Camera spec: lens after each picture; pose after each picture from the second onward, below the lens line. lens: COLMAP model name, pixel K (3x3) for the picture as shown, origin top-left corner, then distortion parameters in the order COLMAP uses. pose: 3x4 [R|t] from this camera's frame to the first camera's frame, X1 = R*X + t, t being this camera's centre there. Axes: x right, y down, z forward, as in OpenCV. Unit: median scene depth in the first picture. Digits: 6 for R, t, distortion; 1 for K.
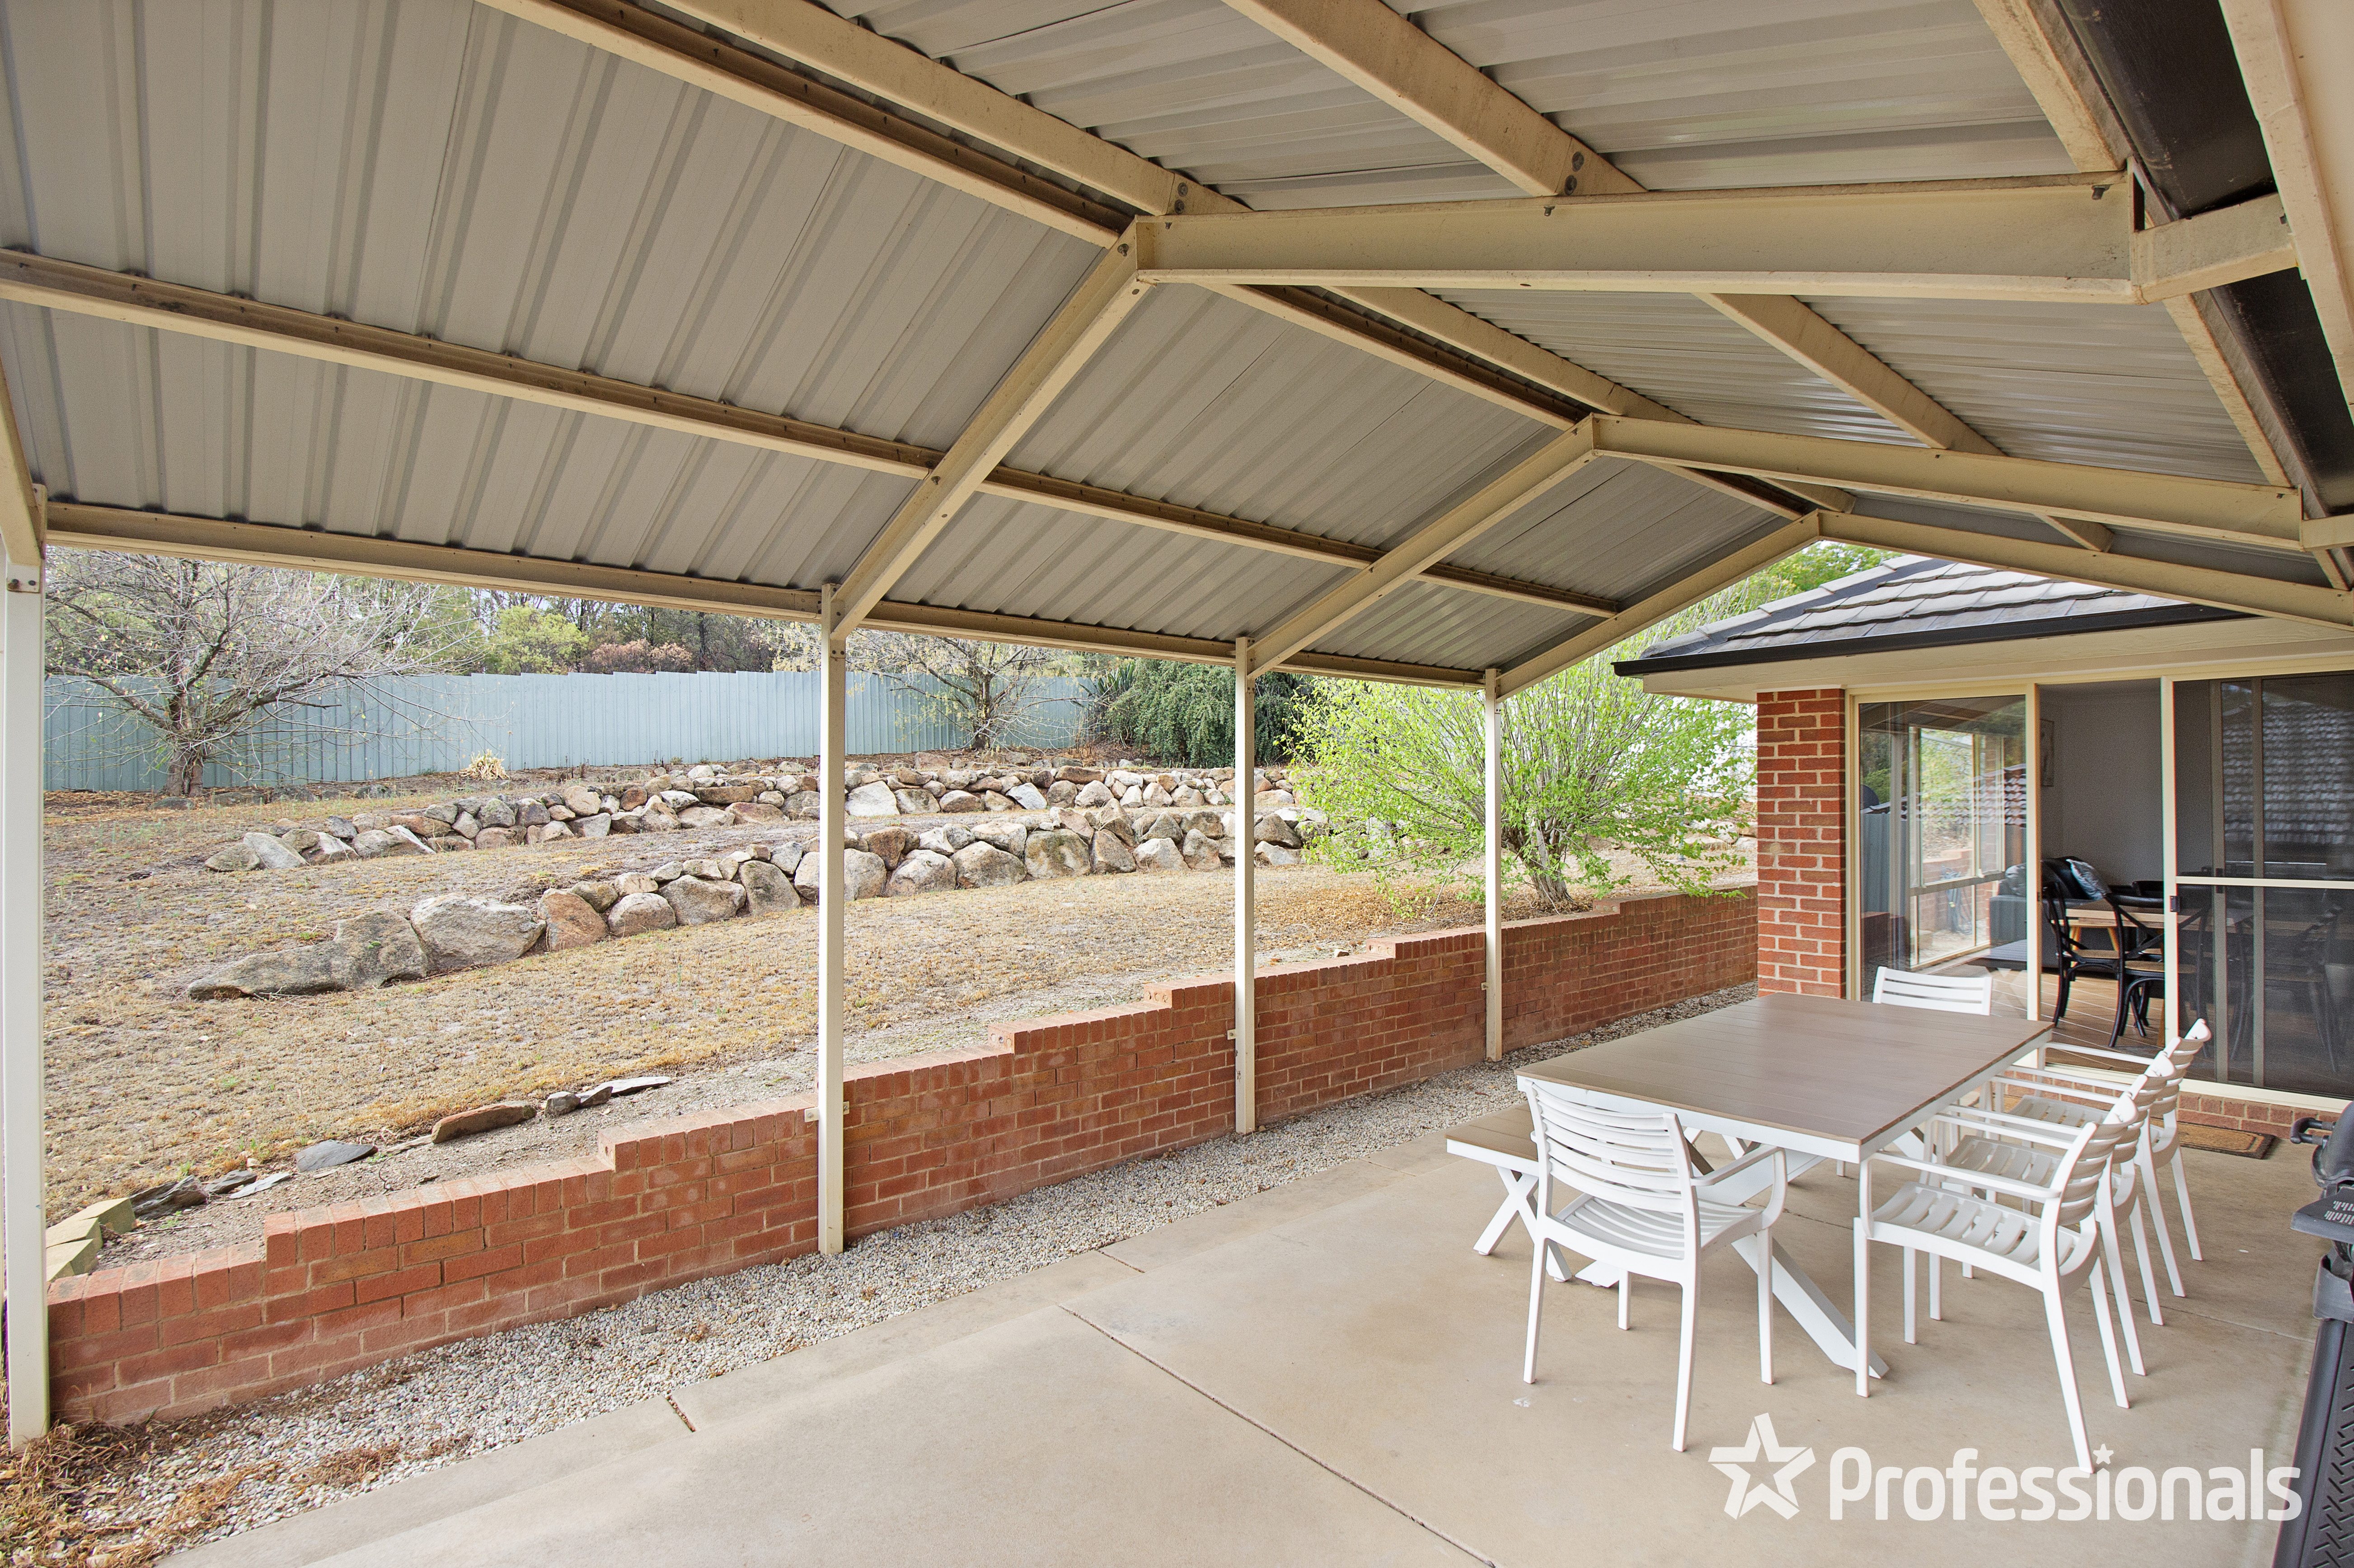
lens RADIAL K [[1121.7, 0, 1178.1], [0, 1121.7, 775.0], [0, 0, 1]] dist [-0.000152, -0.015368]
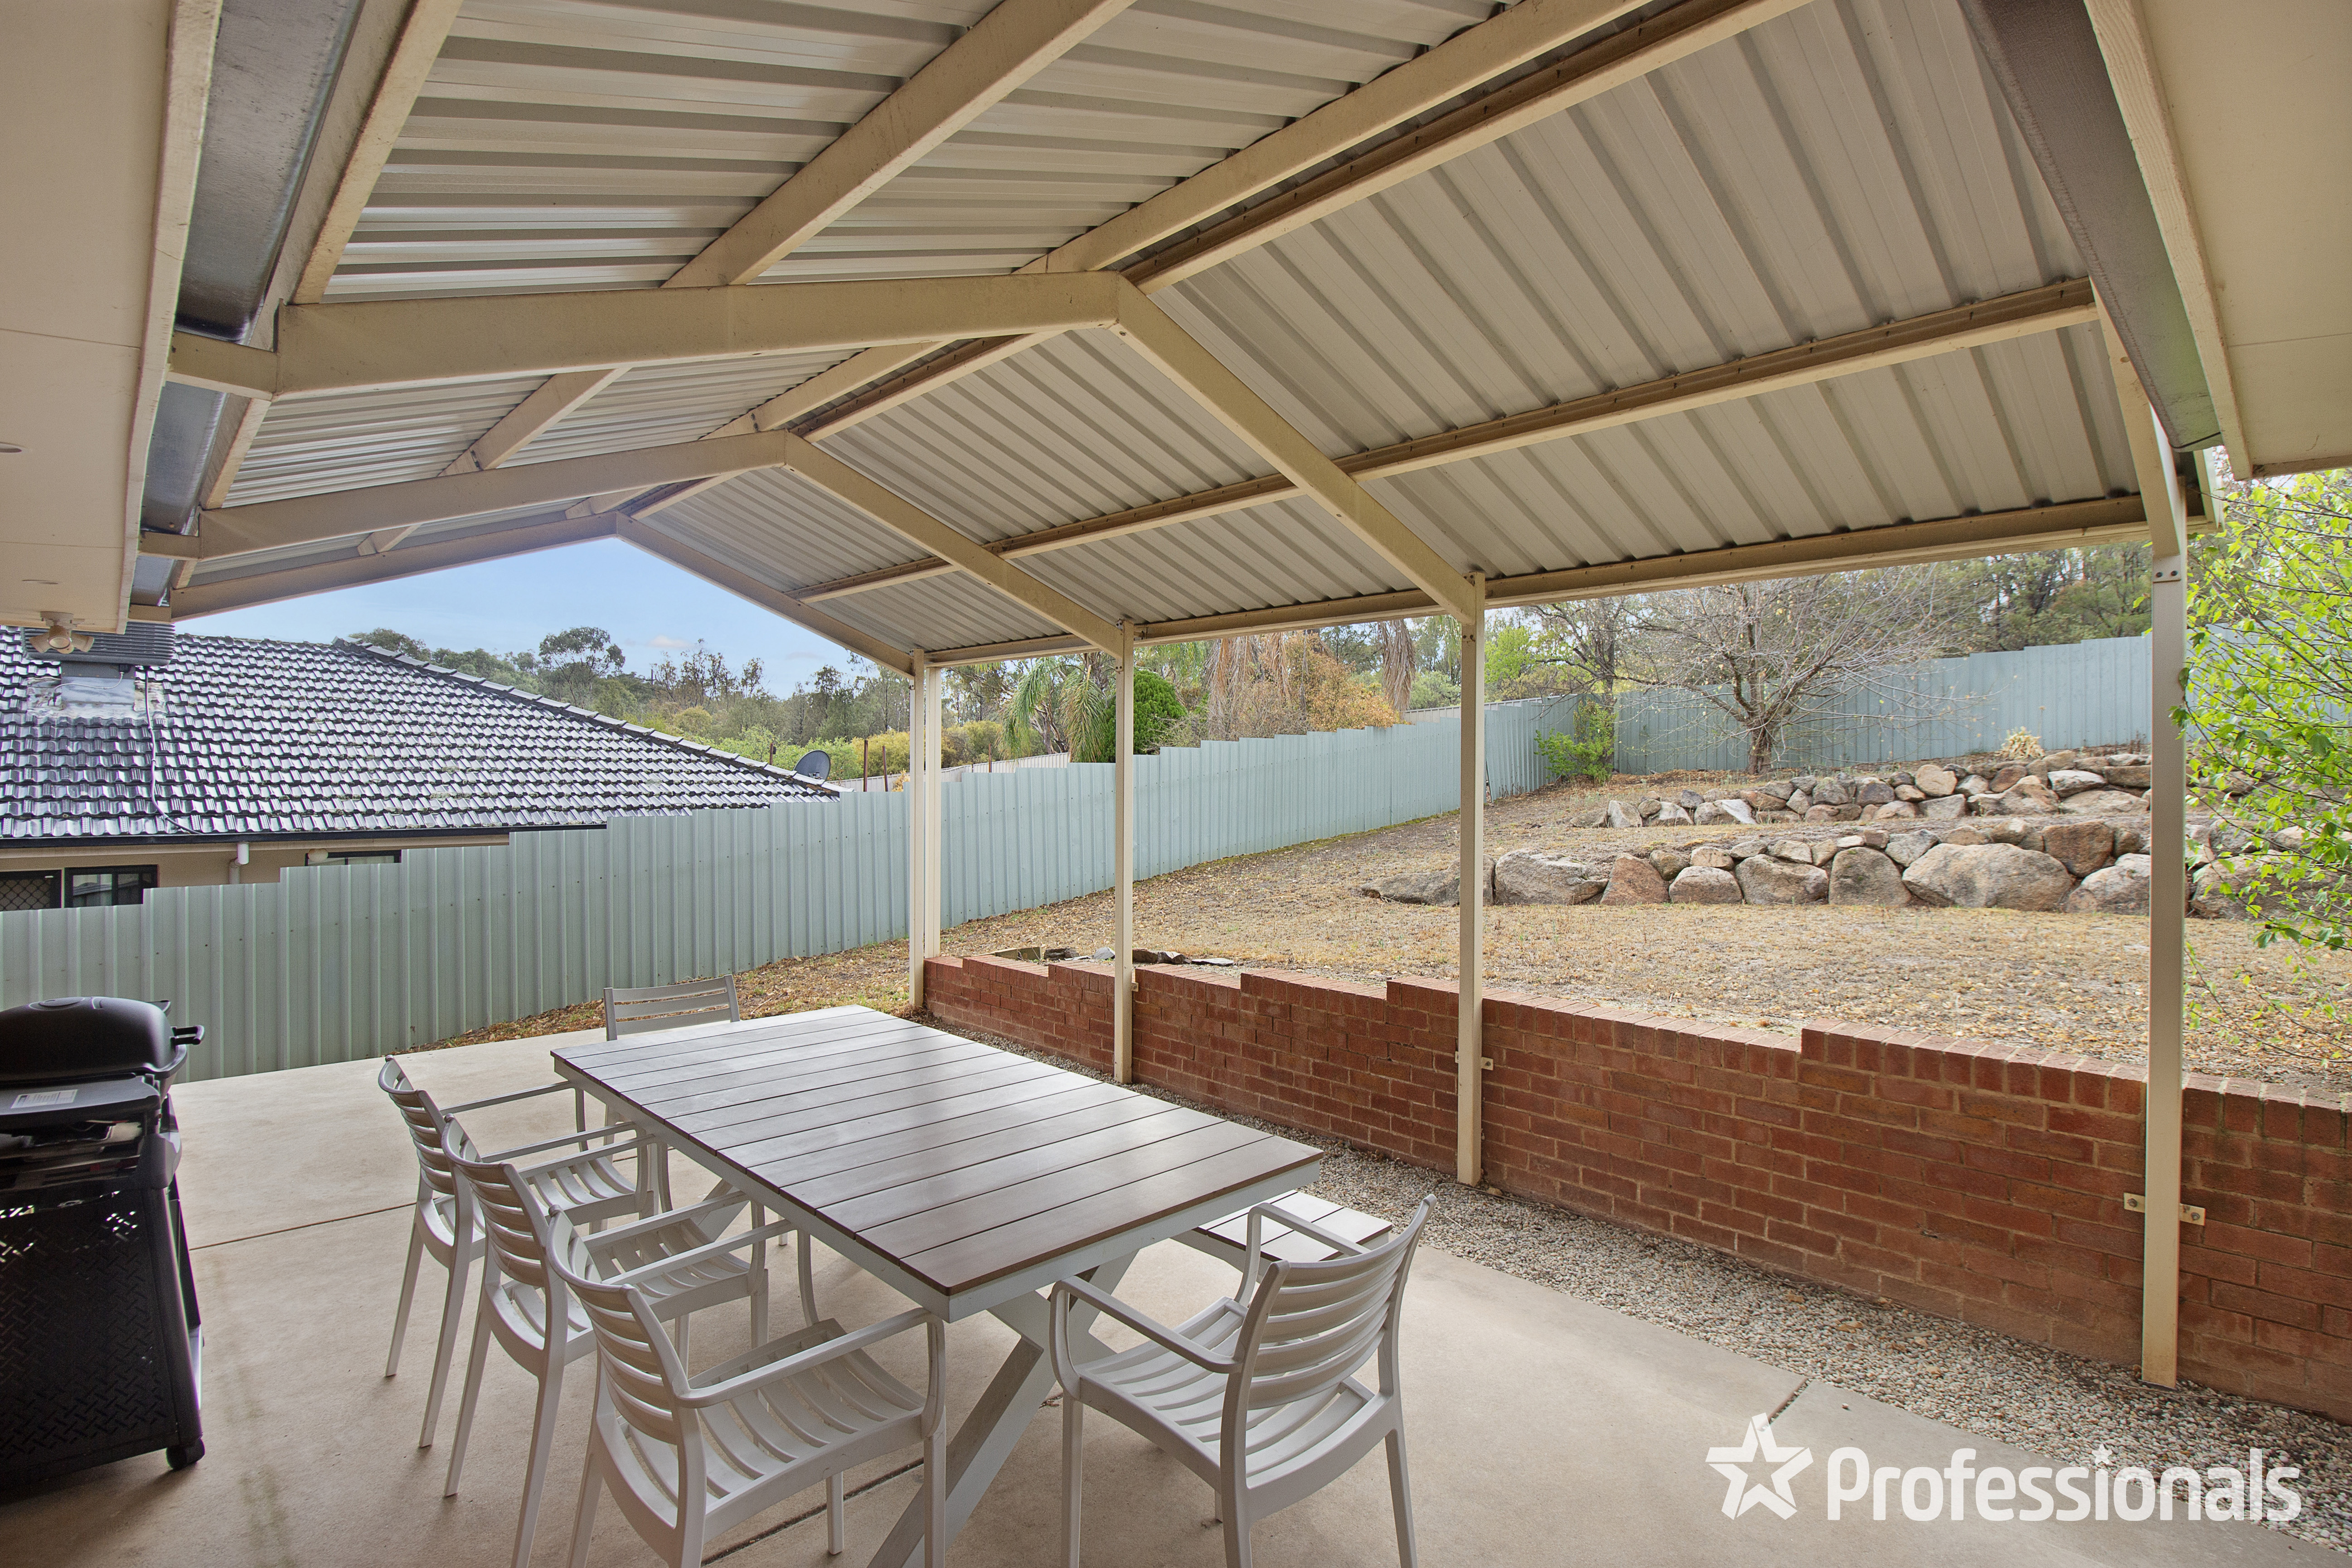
lens RADIAL K [[1120.7, 0, 1177.1], [0, 1120.7, 775.0], [0, 0, 1]] dist [-0.000152, -0.015368]
pose [[0.056438, 0.005104, -0.998393, 0.464650], [0.008826, 0.999945, 0.005611, 0.009641], [0.998367, -0.009129, 0.056390, 0.407746]]
